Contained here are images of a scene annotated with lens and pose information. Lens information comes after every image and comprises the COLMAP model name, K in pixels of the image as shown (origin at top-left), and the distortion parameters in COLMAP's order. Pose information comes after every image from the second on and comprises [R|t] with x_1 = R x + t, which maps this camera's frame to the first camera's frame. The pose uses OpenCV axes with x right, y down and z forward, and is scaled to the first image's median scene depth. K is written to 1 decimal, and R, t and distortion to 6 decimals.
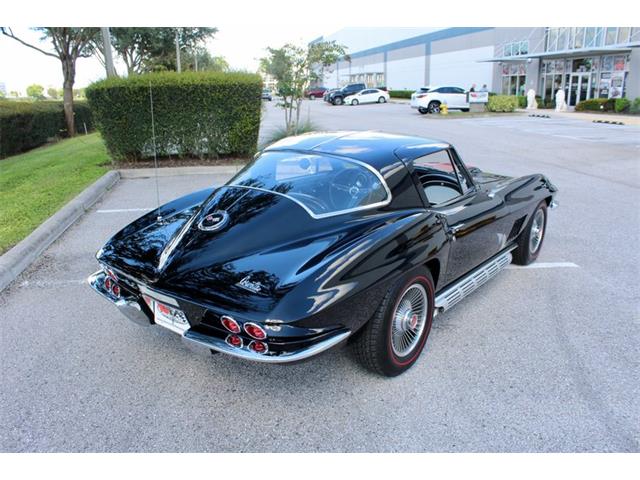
lens RADIAL K [[531.9, 0, 320.1], [0, 531.9, 239.3], [0, 0, 1]] dist [-0.168156, 0.153334]
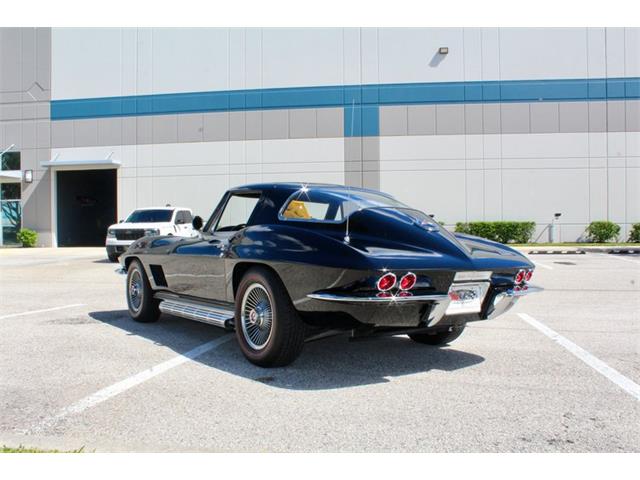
lens RADIAL K [[596.3, 0, 318.1], [0, 596.3, 238.7], [0, 0, 1]] dist [-0.159466, 0.169556]
pose [[0.311435, -0.000834, 0.950267, -0.144066], [0.266805, 0.959852, -0.086598, 0.004187], [-0.912043, 0.280506, 0.299154, 0.077183]]
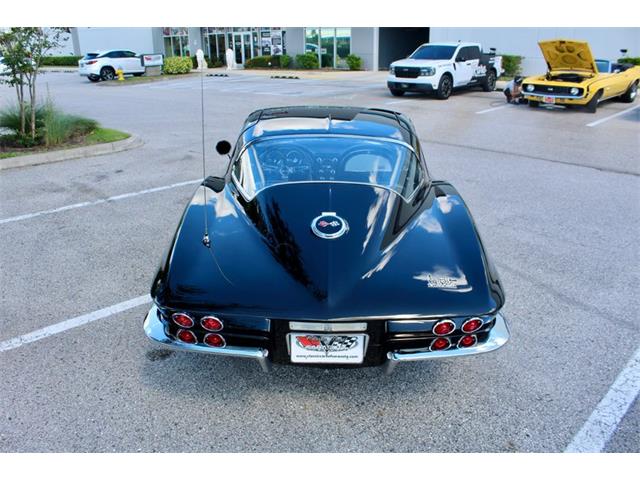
lens RADIAL K [[531.9, 0, 320.1], [0, 531.9, 239.3], [0, 0, 1]] dist [-0.168156, 0.153334]
pose [[0.799116, -0.208341, 0.563921, -0.065533], [0.168392, 0.978051, 0.122719, -0.011376], [-0.577111, -0.003107, 0.816660, 0.027973]]
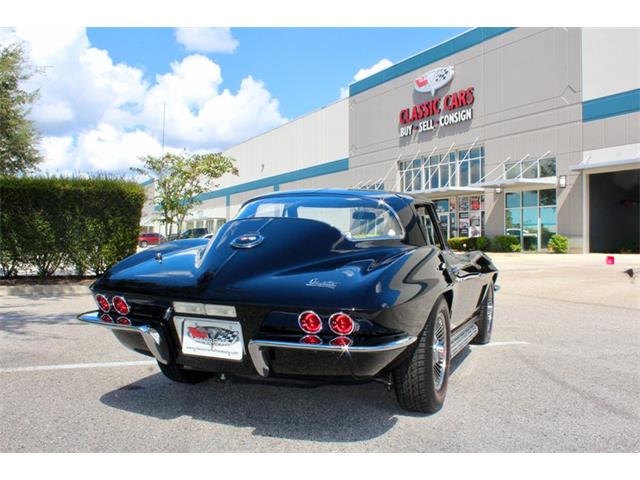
lens RADIAL K [[610.4, 0, 321.1], [0, 610.4, 236.5], [0, 0, 1]] dist [-0.105503, 0.016411]
pose [[0.960514, 0.015566, 0.277796, -0.034924], [0.063261, 0.960065, -0.272530, 0.024048], [-0.270944, 0.279342, 0.921172, -0.002507]]
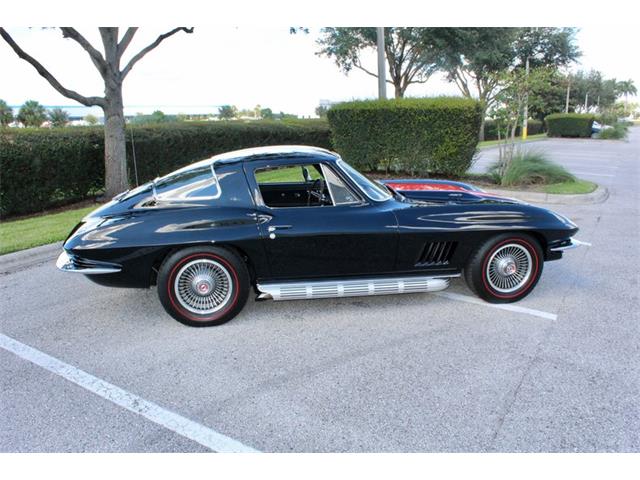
lens RADIAL K [[529.0, 0, 320.6], [0, 529.0, 240.5], [0, 0, 1]] dist [-0.167034, 0.145741]
pose [[0.755182, 0.154623, -0.637018, 0.120166], [-0.180329, 0.983291, 0.024894, -0.004521], [0.630223, 0.096073, 0.770447, 0.016478]]
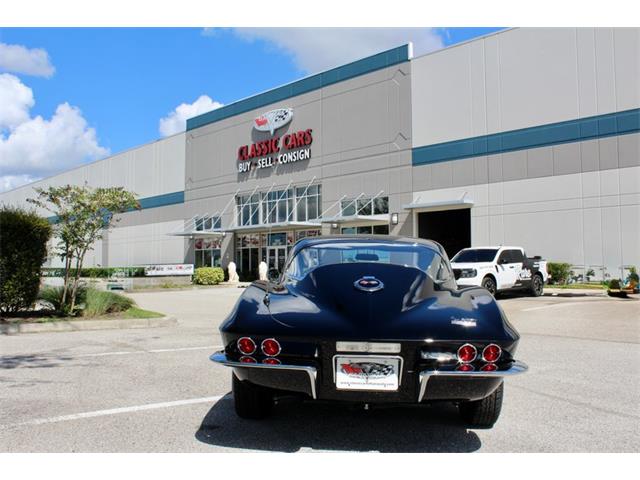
lens RADIAL K [[596.3, 0, 318.1], [0, 596.3, 238.7], [0, 0, 1]] dist [-0.159466, 0.169556]
pose [[0.836332, 0.040350, 0.546736, -0.086722], [0.142530, 0.946990, -0.287915, 0.018993], [-0.529371, 0.318719, 0.786247, 0.009063]]
